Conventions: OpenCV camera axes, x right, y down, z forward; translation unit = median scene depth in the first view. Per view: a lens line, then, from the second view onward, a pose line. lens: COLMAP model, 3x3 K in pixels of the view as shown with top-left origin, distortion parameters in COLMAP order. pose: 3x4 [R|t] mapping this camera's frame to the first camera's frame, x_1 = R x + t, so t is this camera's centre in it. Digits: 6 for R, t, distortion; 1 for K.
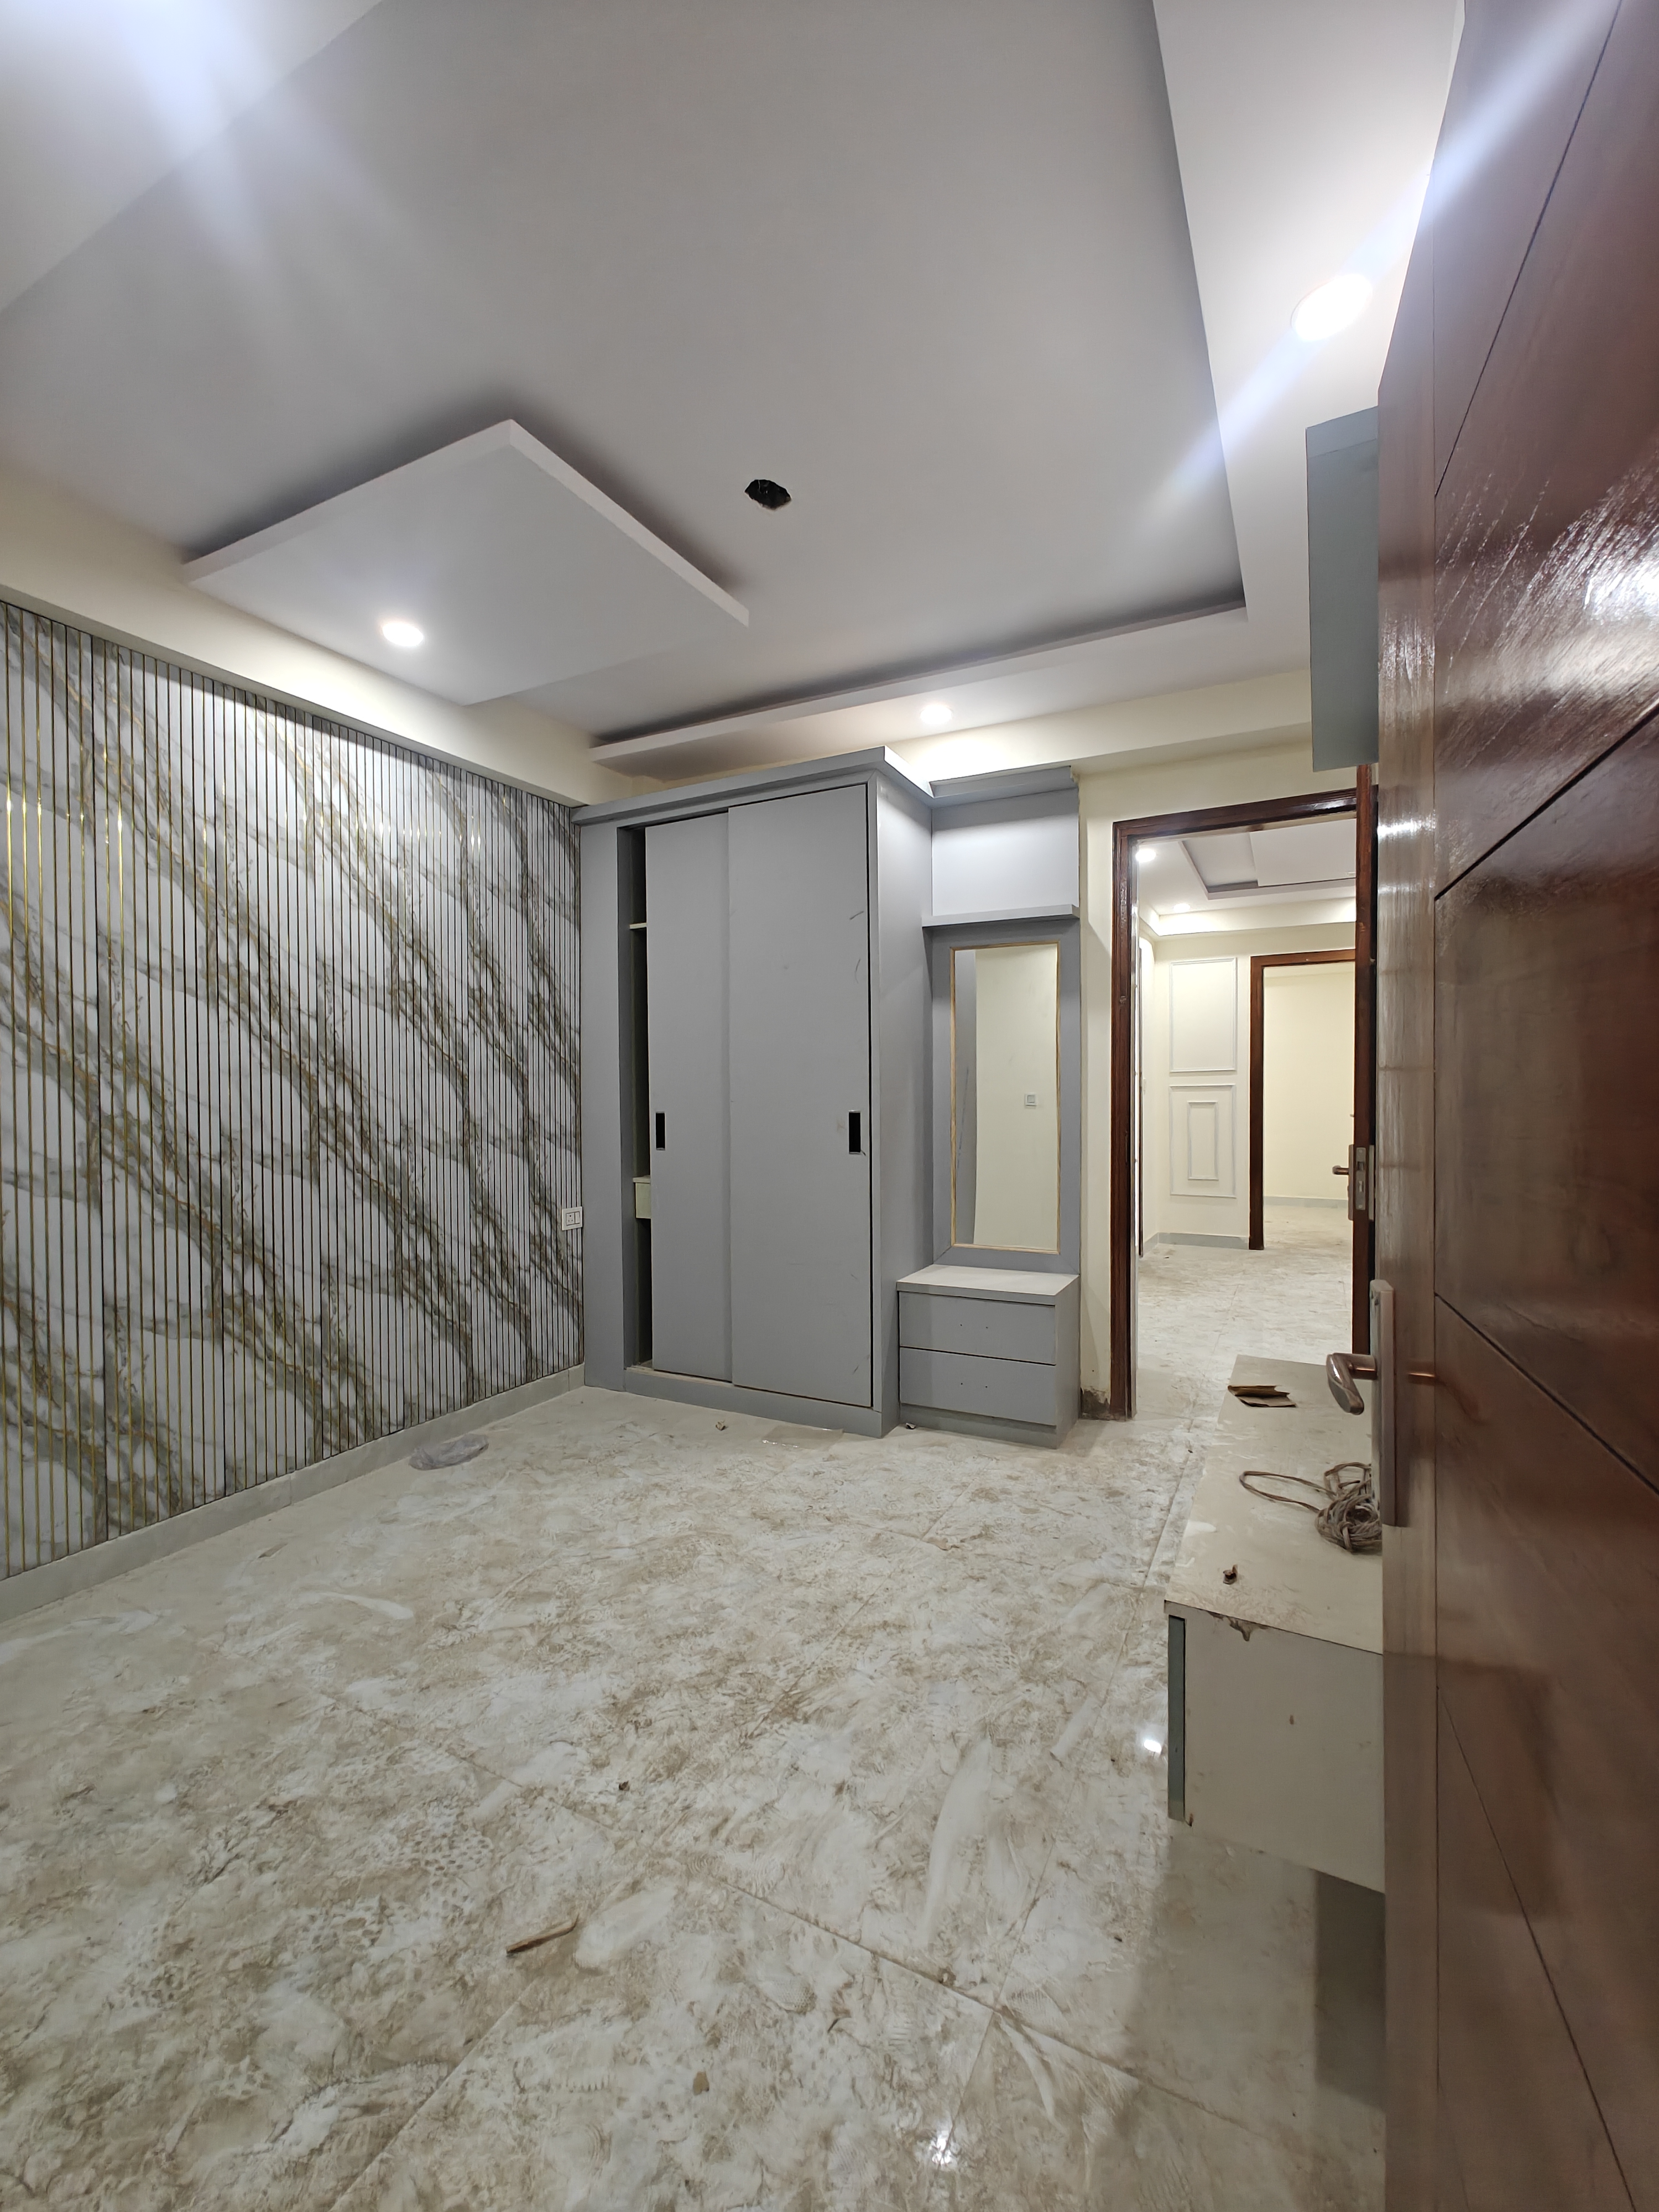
lens RADIAL K [[928.9, 0, 839.4], [0, 928.9, 1110.4], [0, 0, 1]] dist [-0.002384, 0.000056]
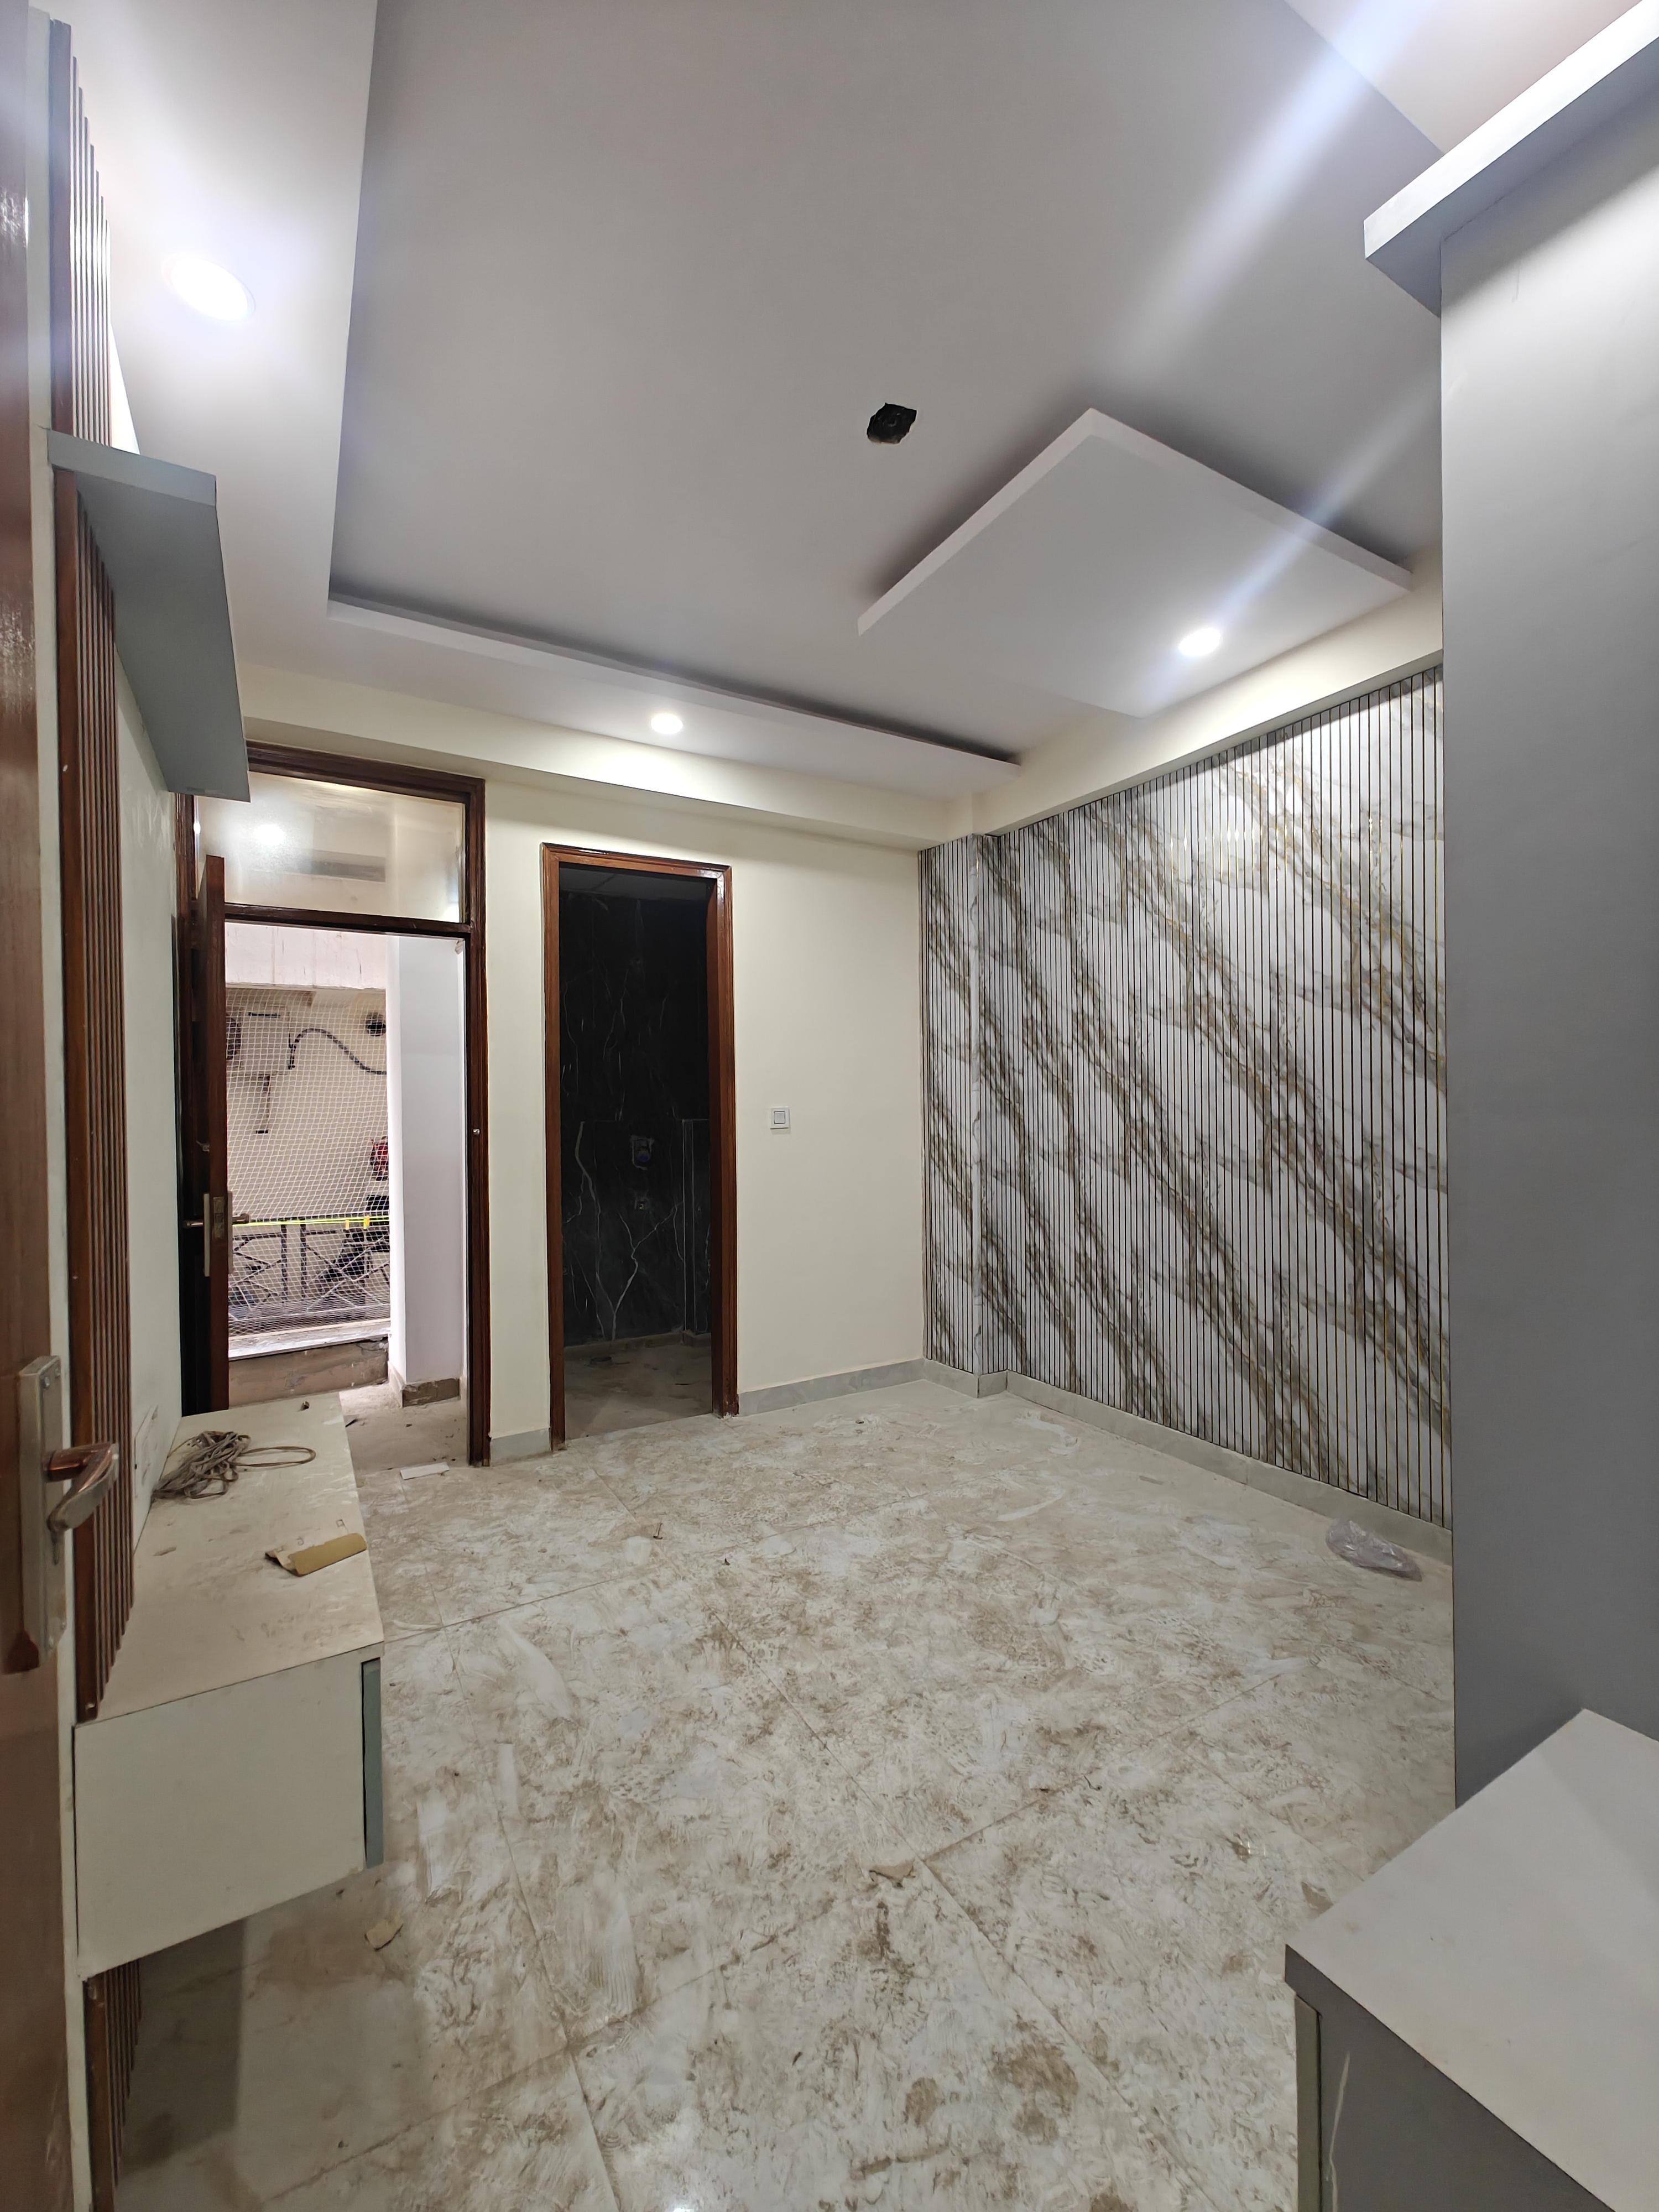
lens RADIAL K [[901.7, 0, 815.4], [0, 901.7, 1119.7], [0, 0, 1]] dist [0.074564, -0.033582]
pose [[-0.540936, 0.032501, -0.840436, 0.633342], [0.010853, 0.999440, 0.031664, -0.043723], [0.840994, 0.008007, -0.540986, 1.288651]]
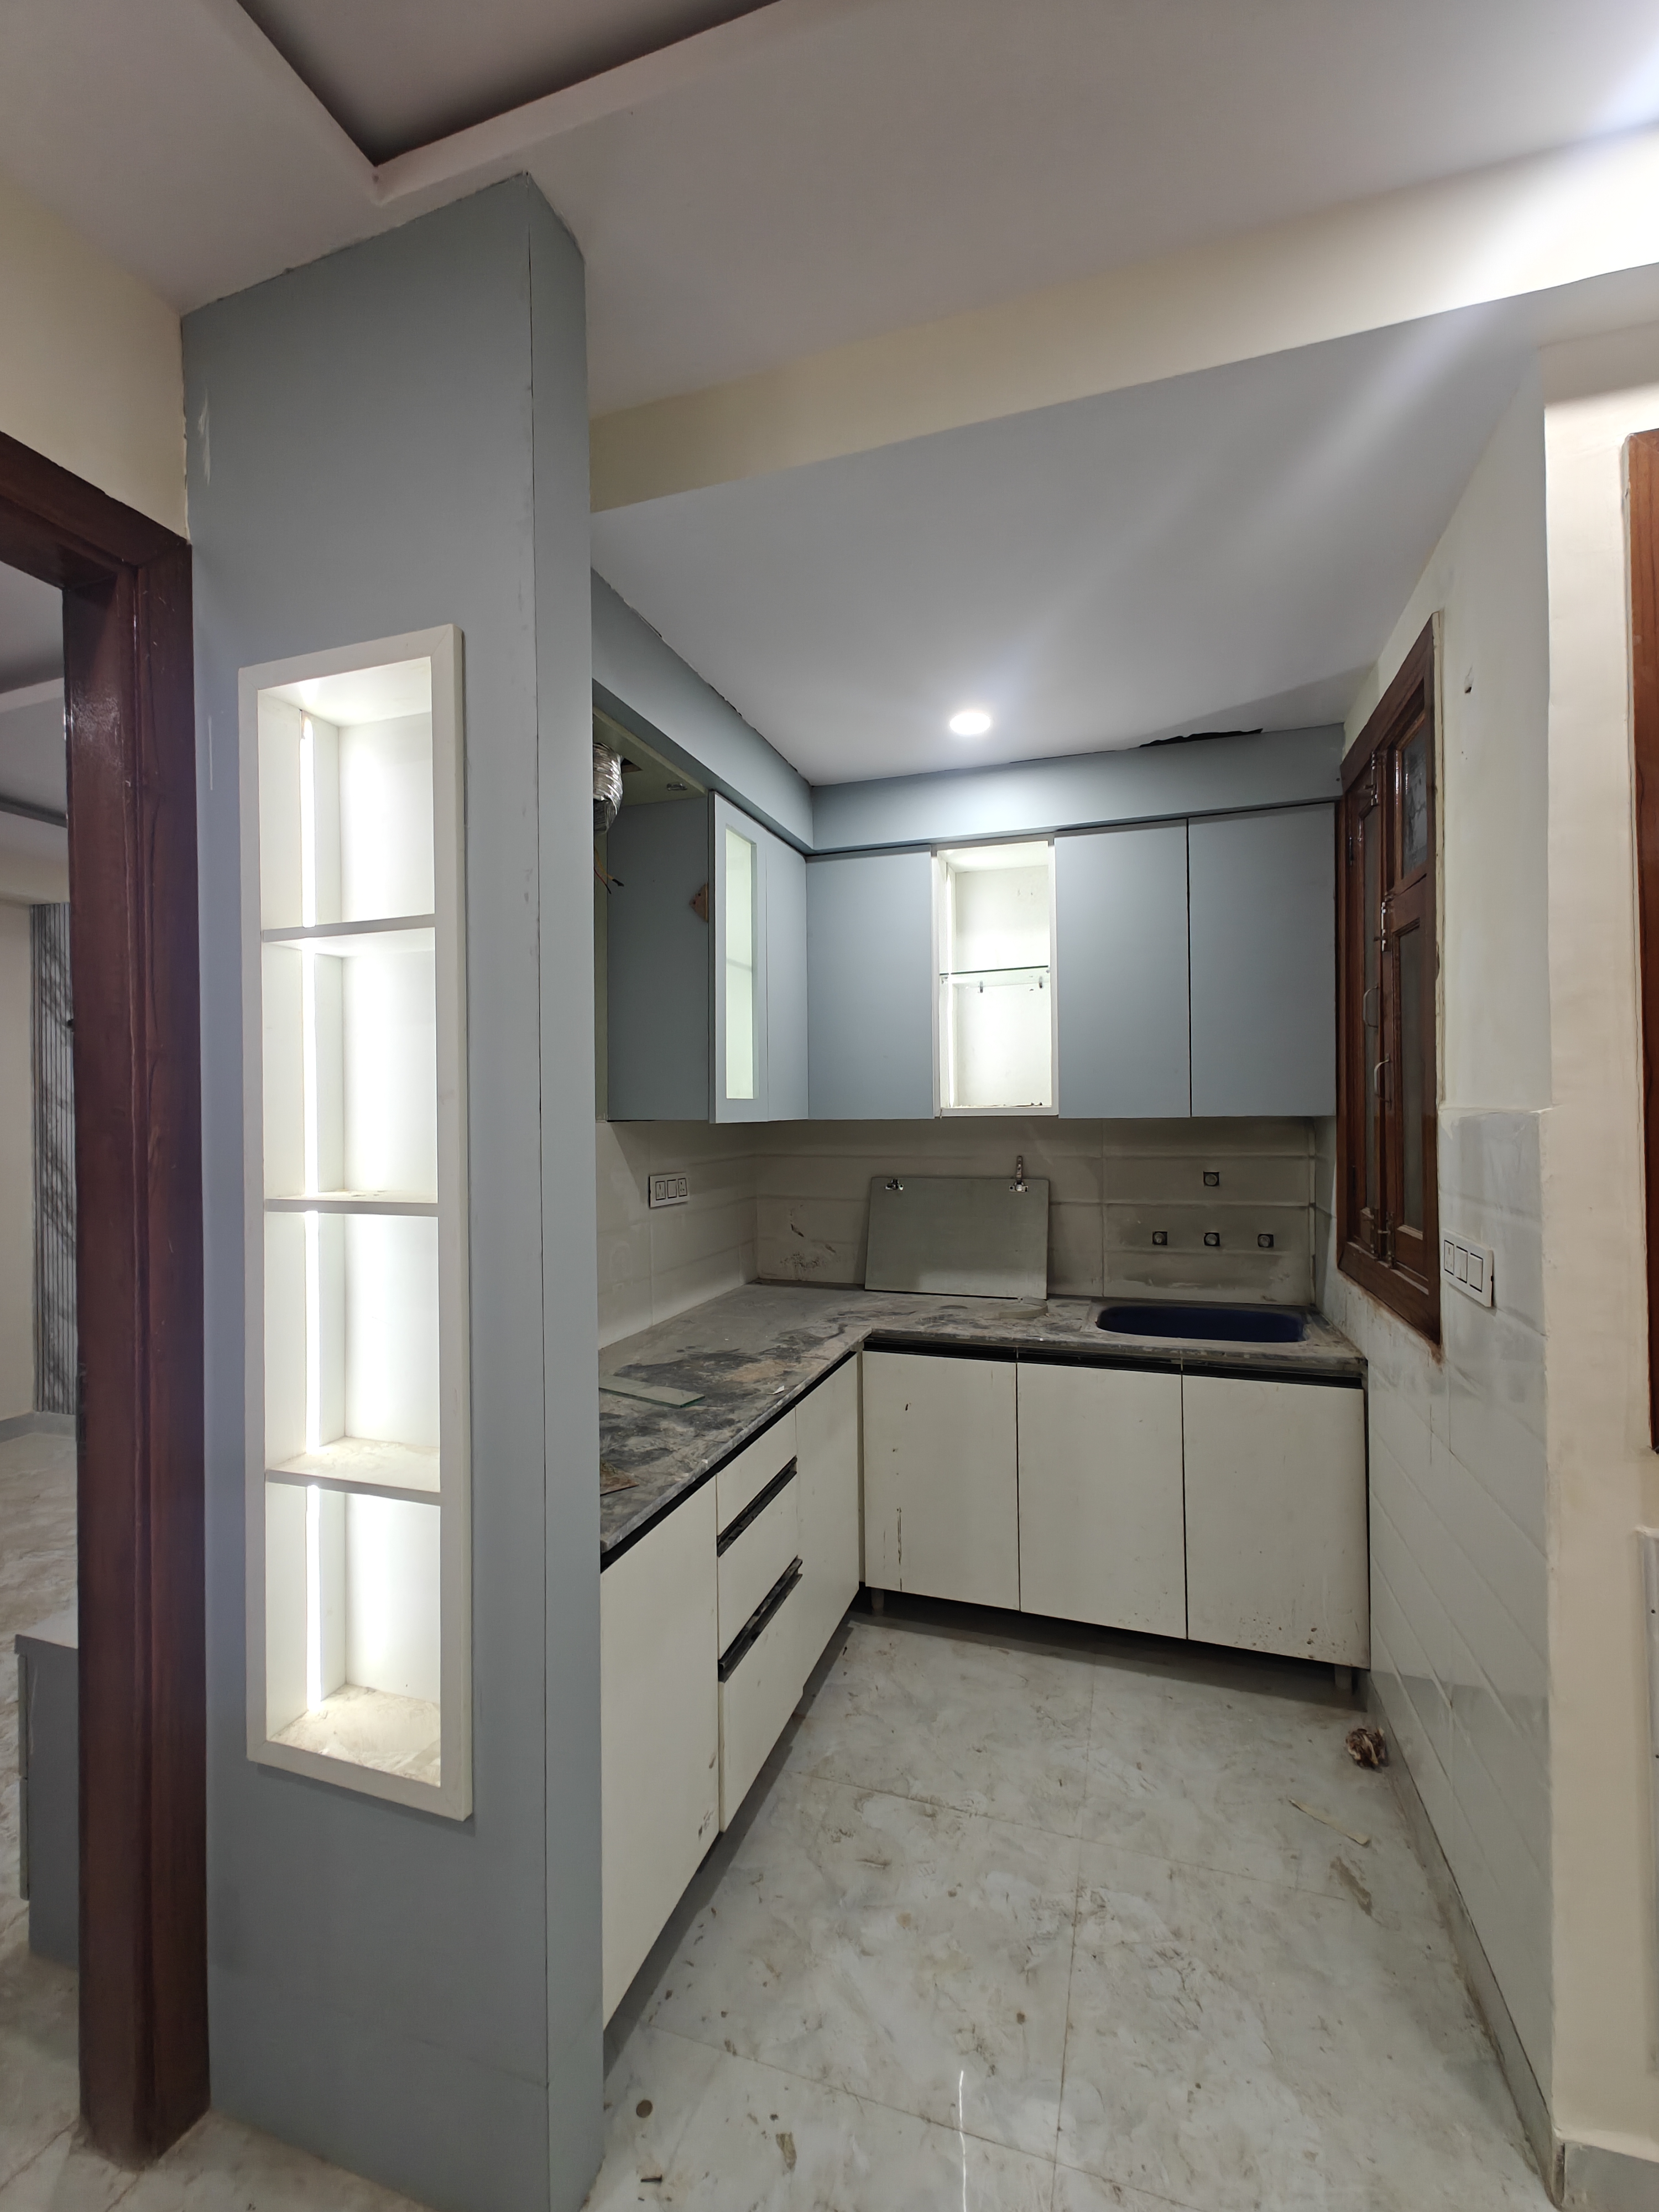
lens RADIAL K [[928.9, 0, 839.4], [0, 928.9, 1110.4], [0, 0, 1]] dist [-0.002384, 0.000056]
pose [[0.152927, 0.012477, -0.988159, 0.999339], [-0.007501, 0.999906, 0.011465, -0.124045], [0.988209, 0.005659, 0.153006, 1.710166]]
